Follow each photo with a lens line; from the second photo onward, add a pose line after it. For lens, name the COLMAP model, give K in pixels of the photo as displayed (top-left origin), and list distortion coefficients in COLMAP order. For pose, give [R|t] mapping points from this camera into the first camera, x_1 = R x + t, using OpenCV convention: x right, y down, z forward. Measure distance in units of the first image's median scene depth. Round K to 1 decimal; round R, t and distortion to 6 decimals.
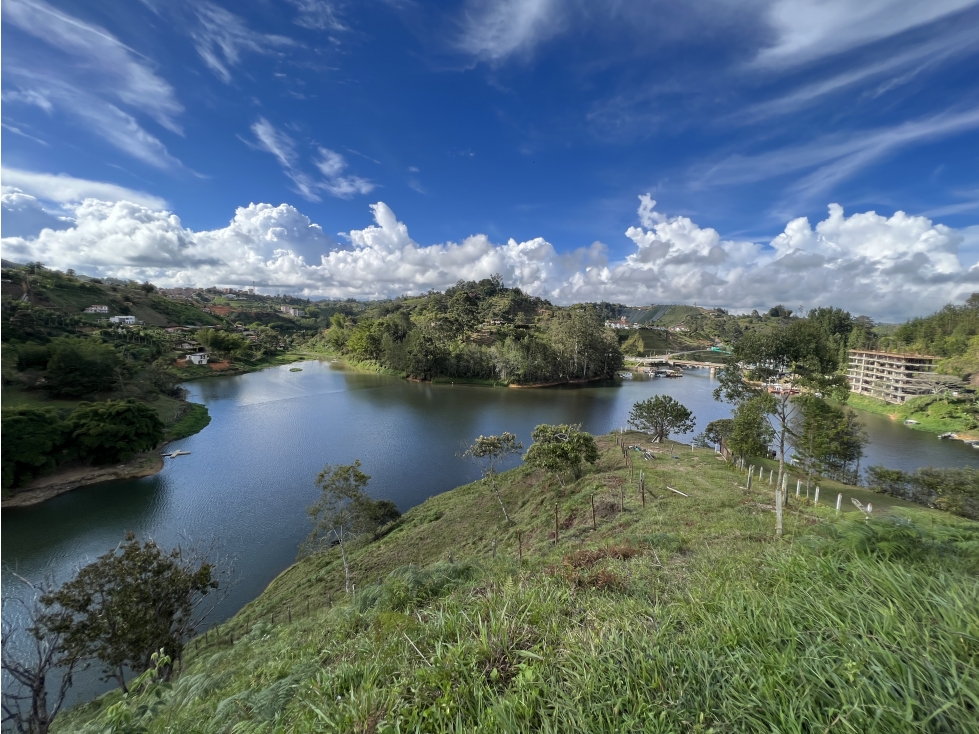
lens RADIAL K [[394.2, 0, 488.2], [0, 394.2, 362.1], [0, 0, 1]] dist [-0.004706, 0.000626]
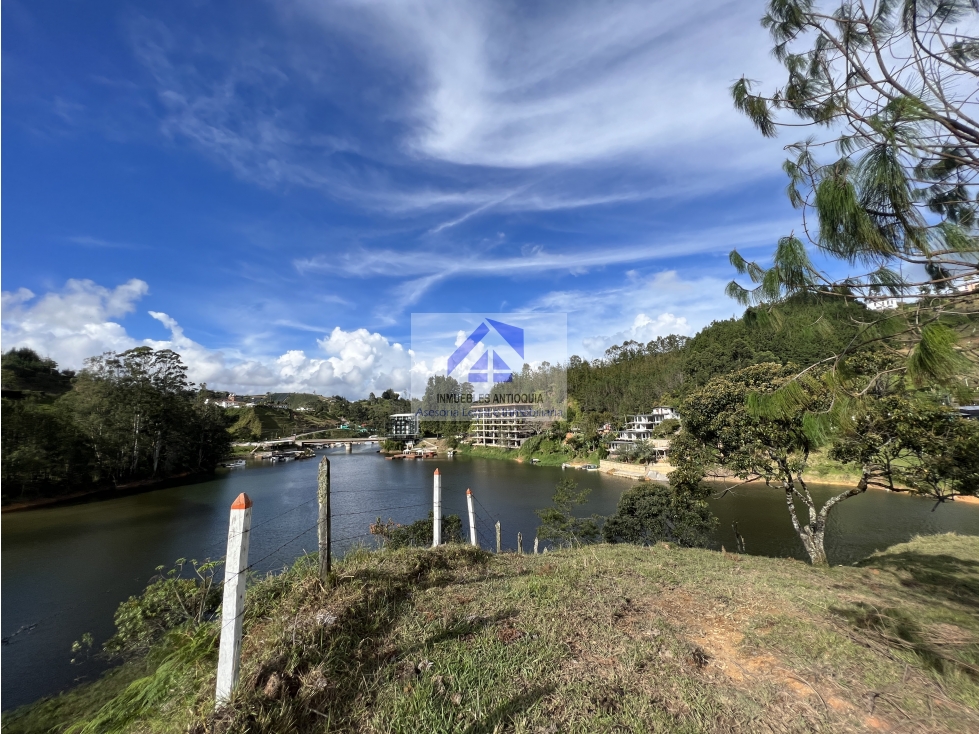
lens RADIAL K [[392.4, 0, 488.9], [0, 392.4, 362.3], [0, 0, 1]] dist [-0.003597, 0.000547]
pose [[0.618030, 0.064921, 0.783469, 0.080181], [0.123971, 0.976067, -0.178674, 0.036628], [-0.776318, 0.207553, 0.595191, 0.226810]]
